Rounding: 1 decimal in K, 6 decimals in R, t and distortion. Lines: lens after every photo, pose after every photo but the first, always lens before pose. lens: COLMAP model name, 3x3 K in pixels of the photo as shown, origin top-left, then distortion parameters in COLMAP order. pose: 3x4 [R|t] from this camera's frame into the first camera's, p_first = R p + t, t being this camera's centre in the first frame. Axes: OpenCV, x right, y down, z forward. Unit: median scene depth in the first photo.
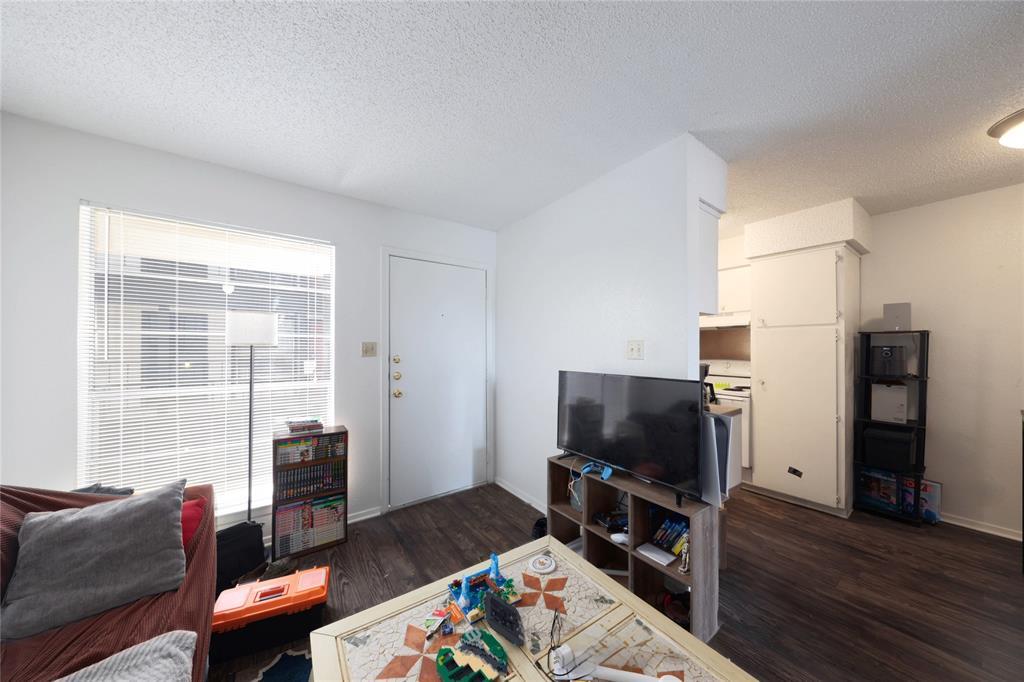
lens RADIAL K [[326.0, 0, 514.4], [0, 326.0, 344.1], [0, 0, 1]] dist [-0.010108, -0.000650]
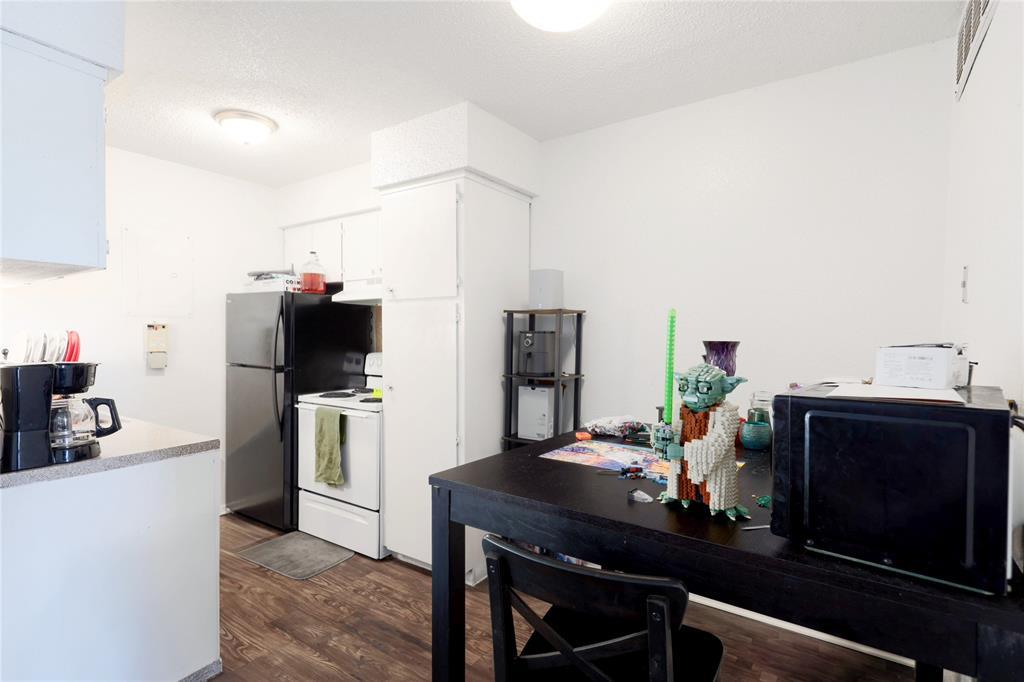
lens RADIAL K [[506.8, 0, 515.5], [0, 506.8, 350.3], [0, 0, 1]] dist [0.006047, -0.002590]
pose [[0.935652, -0.009493, 0.352795, 0.735643], [-0.004880, 0.999195, 0.039828, 0.004107], [-0.352889, -0.038986, 0.934853, -0.006367]]
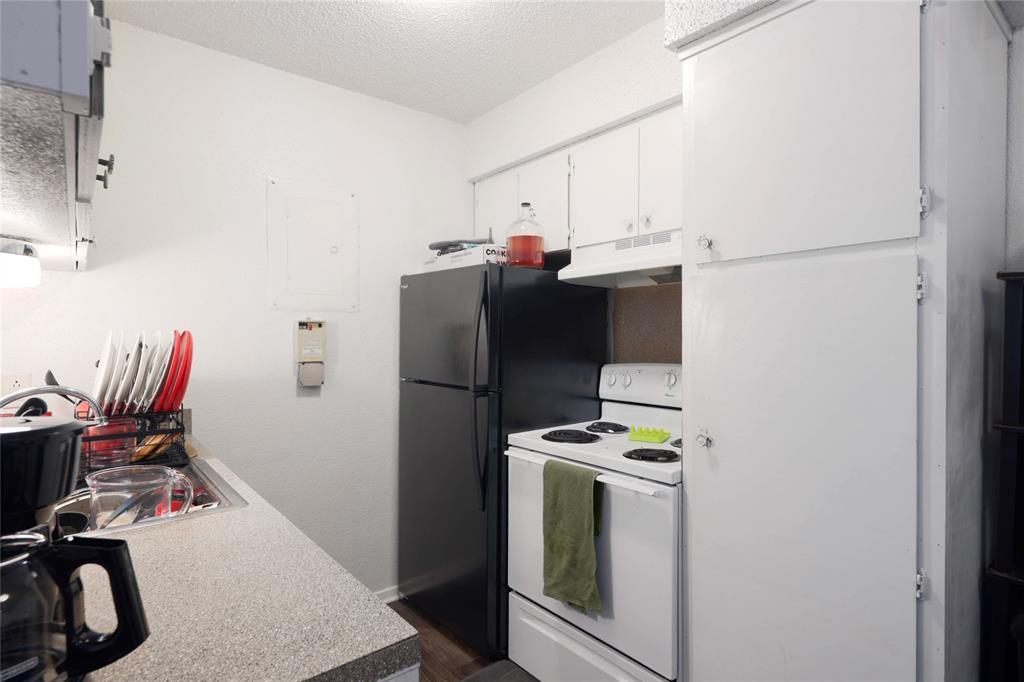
lens RADIAL K [[544.2, 0, 516.4], [0, 544.2, 342.7], [0, 0, 1]] dist [-0.002031, -0.001179]
pose [[0.997000, -0.005487, 0.077213, 0.618892], [0.003851, 0.999765, 0.021325, 0.012960], [-0.077312, -0.020963, 0.996787, 0.564137]]
